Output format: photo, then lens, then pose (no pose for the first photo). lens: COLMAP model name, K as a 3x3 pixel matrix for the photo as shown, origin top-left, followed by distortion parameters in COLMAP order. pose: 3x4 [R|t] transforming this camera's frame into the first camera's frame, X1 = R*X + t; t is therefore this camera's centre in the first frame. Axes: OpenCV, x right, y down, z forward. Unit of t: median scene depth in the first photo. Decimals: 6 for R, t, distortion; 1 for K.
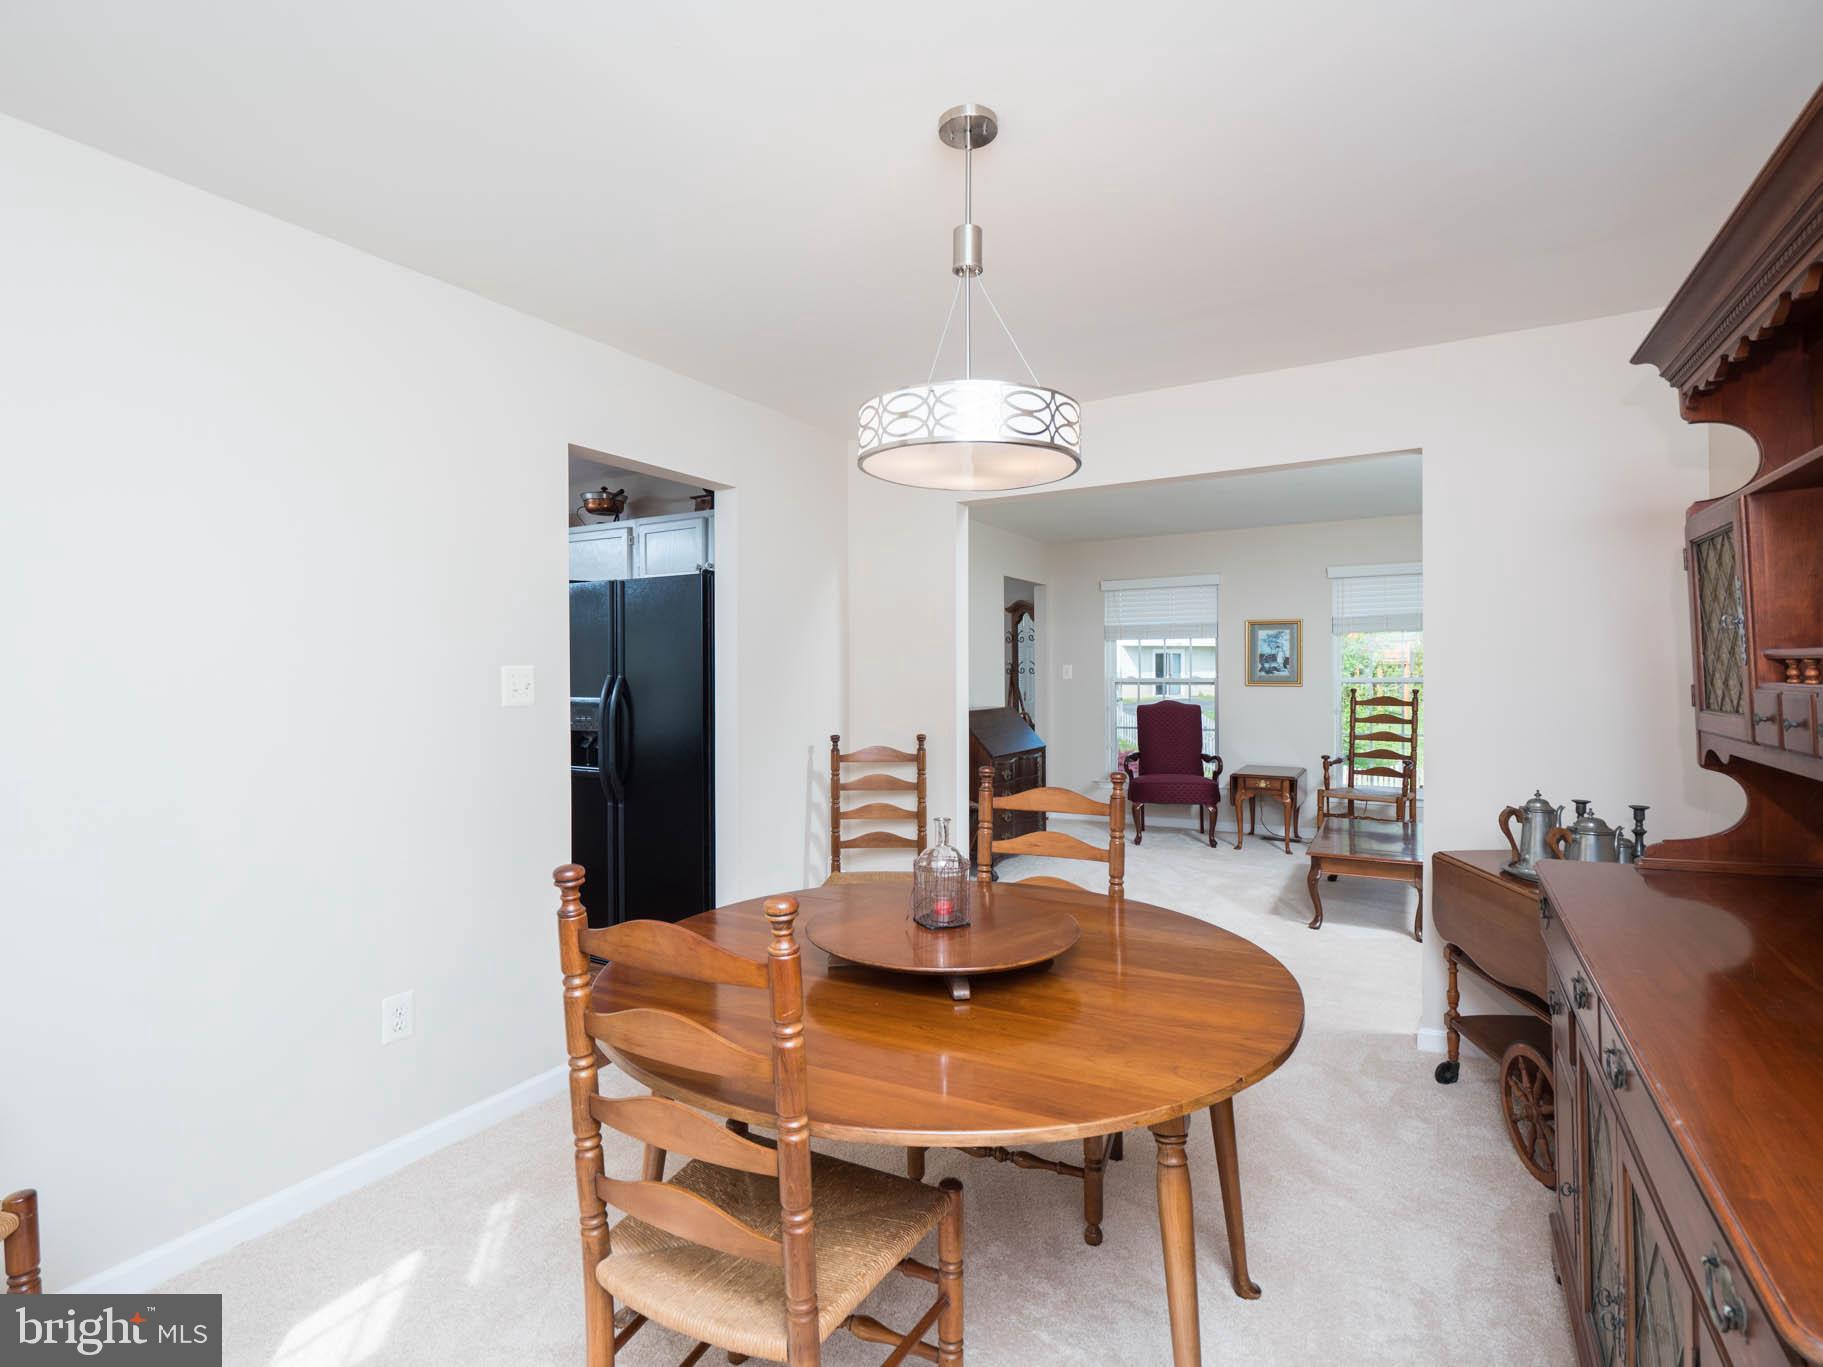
lens RADIAL K [[890.8, 0, 914.1], [0, 890.8, 685.1], [0, 0, 1]] dist [-0.006822, -0.000470]
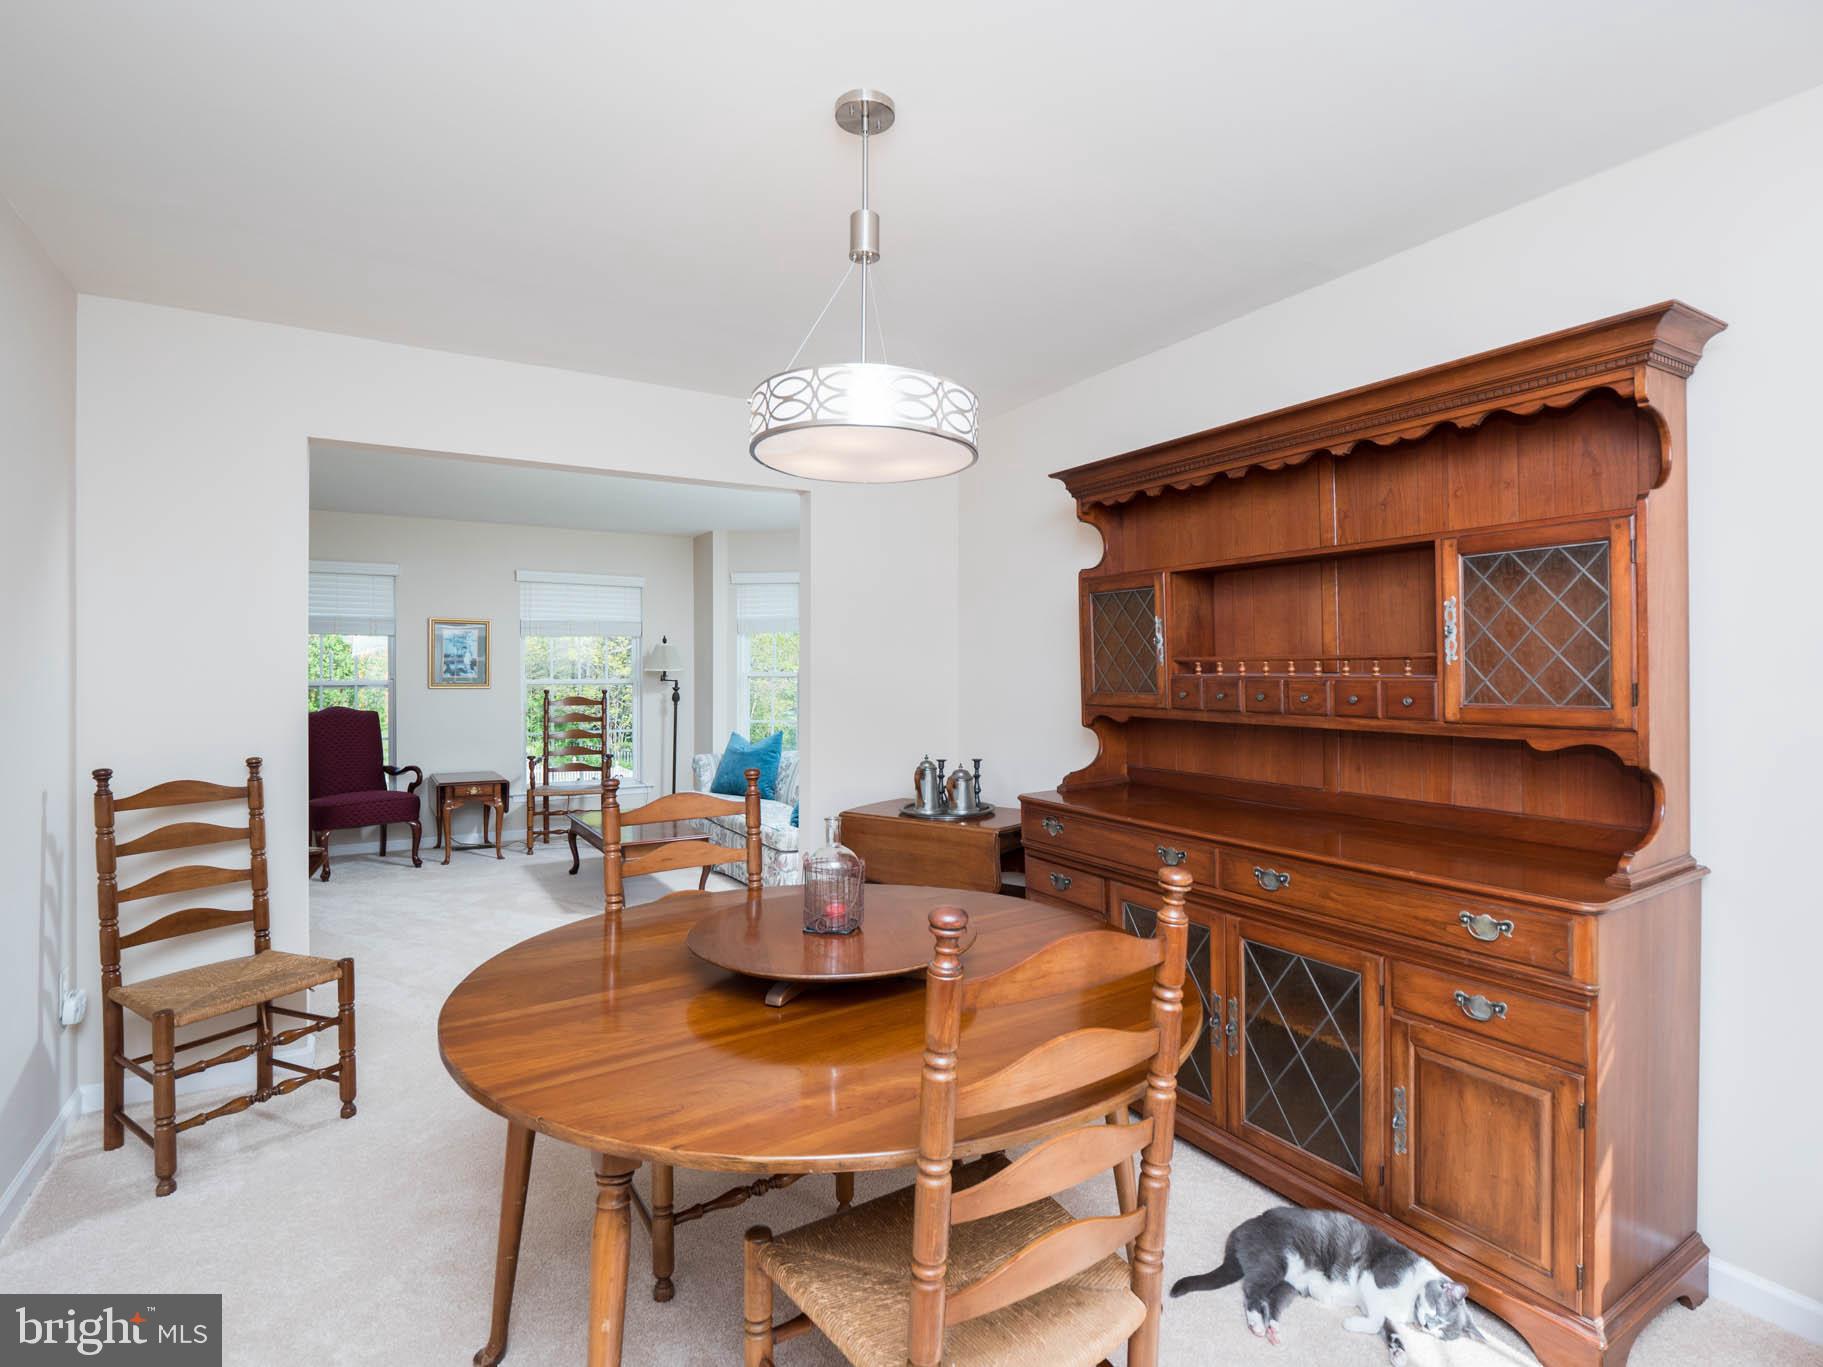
lens RADIAL K [[890.8, 0, 908.3], [0, 890.8, 672.4], [0, 0, 1]] dist [-0.006822, -0.000470]
pose [[0.486620, 0.006760, 0.873587, -0.209505], [0.009810, 0.999865, -0.013201, 0.001402], [-0.873558, 0.014994, 0.486488, 0.123582]]
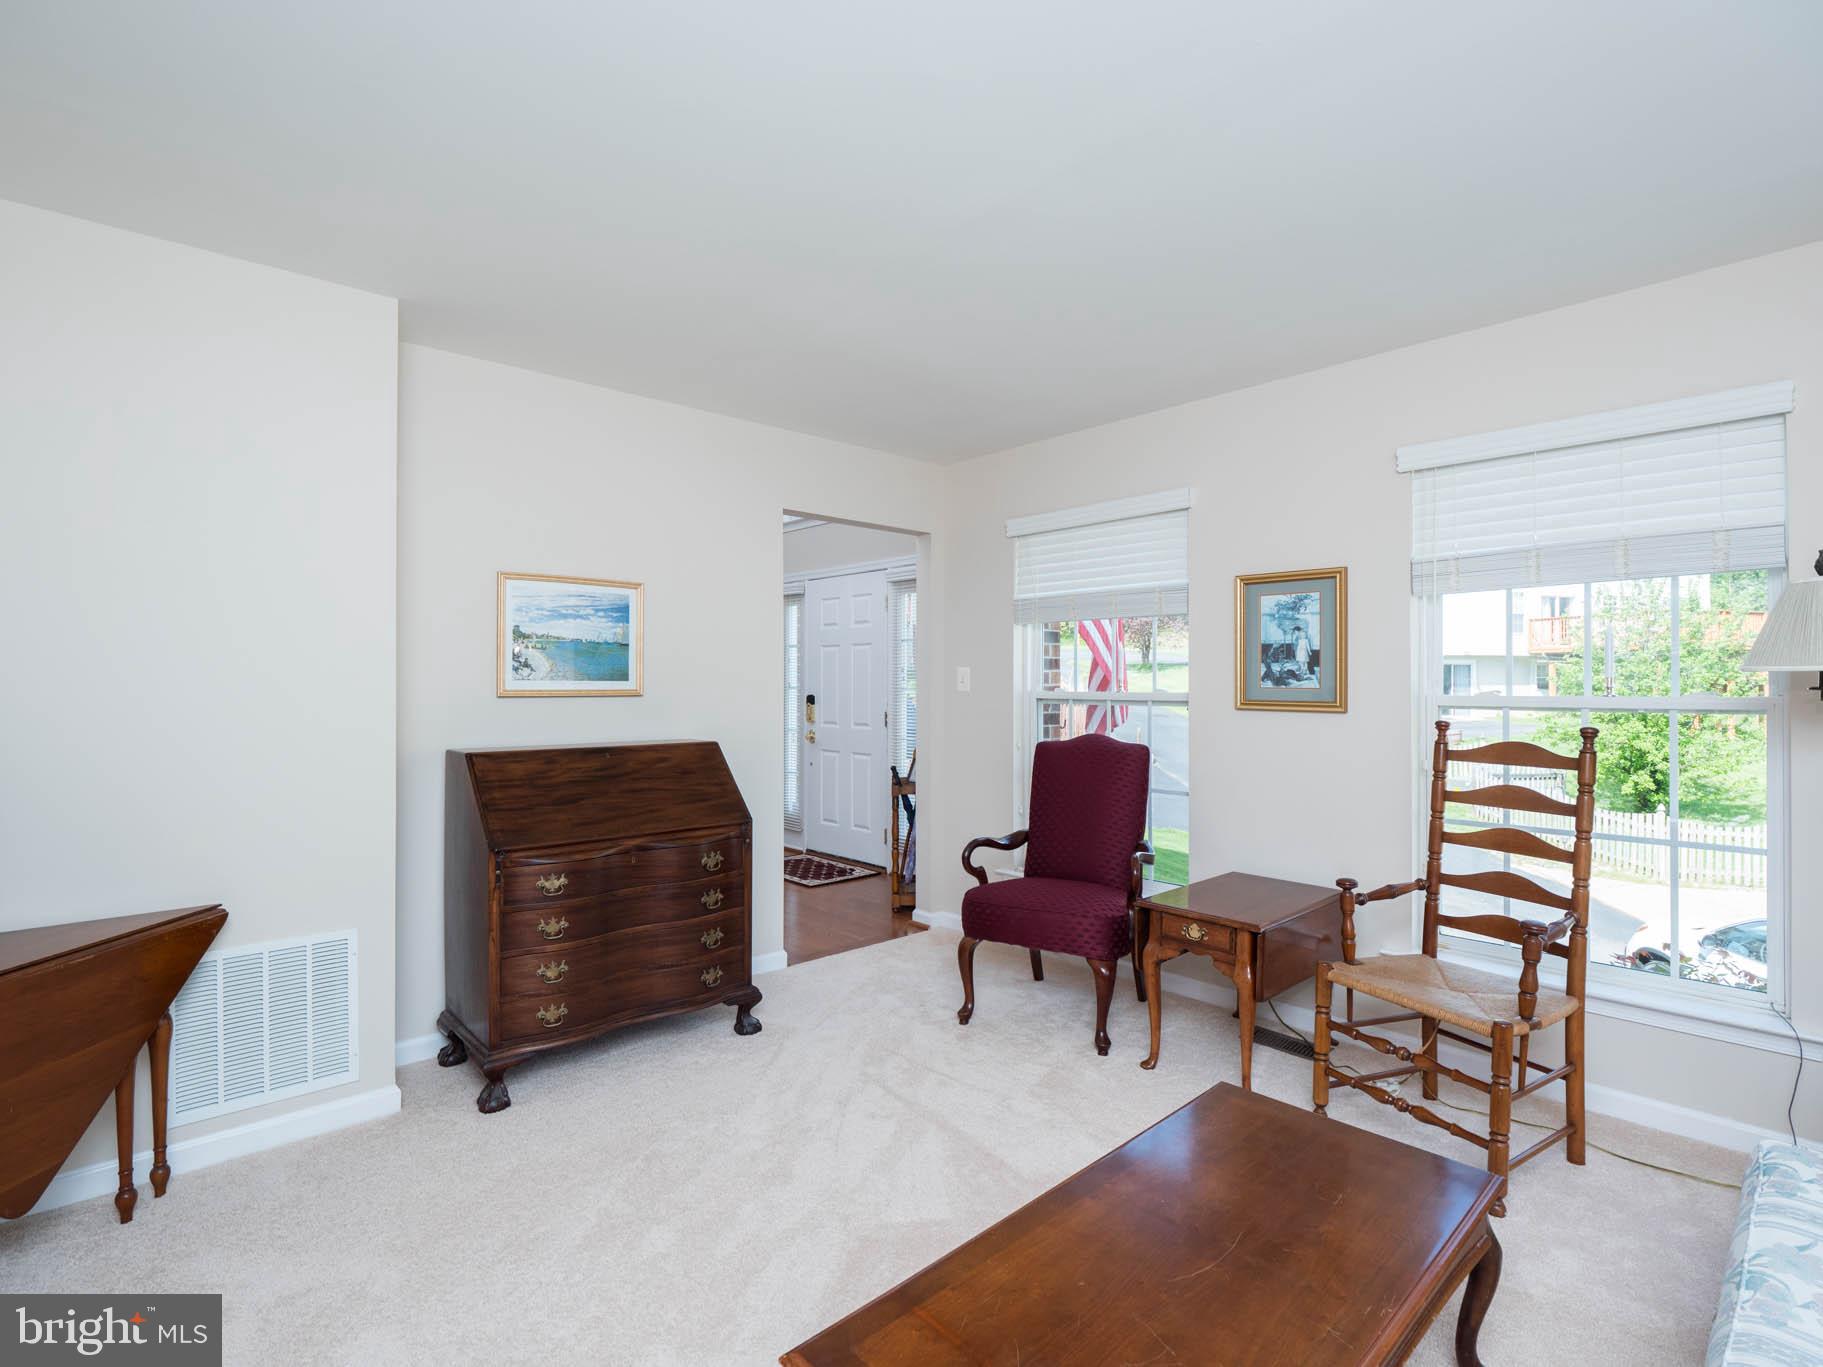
lens RADIAL K [[890.8, 0, 918.4], [0, 890.8, 688.9], [0, 0, 1]] dist [-0.006822, -0.000470]
pose [[0.954856, 0.006142, -0.297005, 0.381178], [-0.006798, 0.999976, -0.001175, -0.009213], [0.296991, 0.003140, 0.954875, 0.519105]]
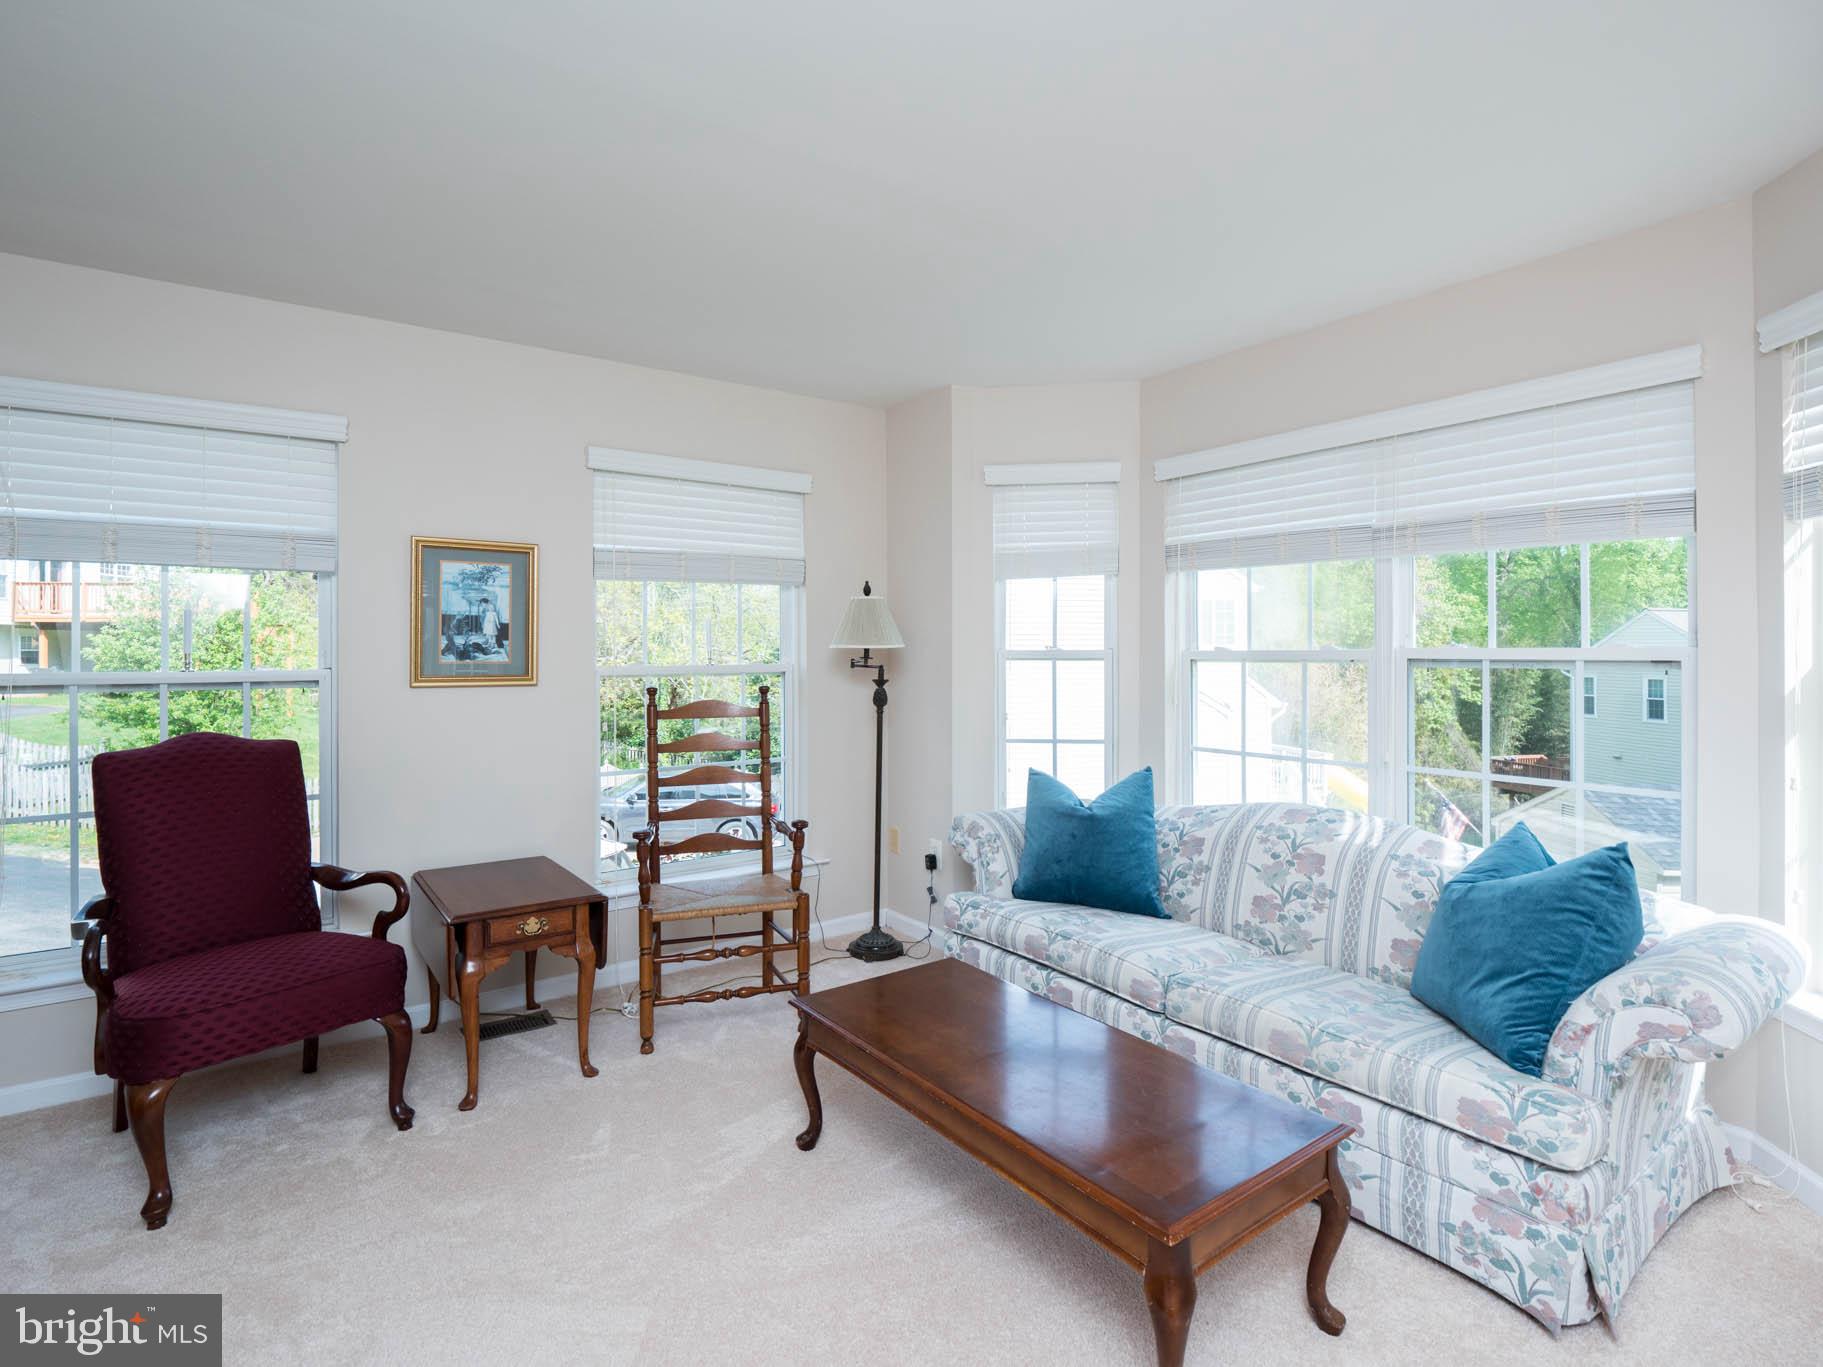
lens RADIAL K [[890.8, 0, 903.7], [0, 890.8, 649.6], [0, 0, 1]] dist [-0.006822, -0.000470]
pose [[0.421143, 0.005200, 0.906979, 0.088045], [0.011572, 0.999871, -0.011106, -0.010388], [-0.906920, 0.015173, 0.421029, 0.651020]]
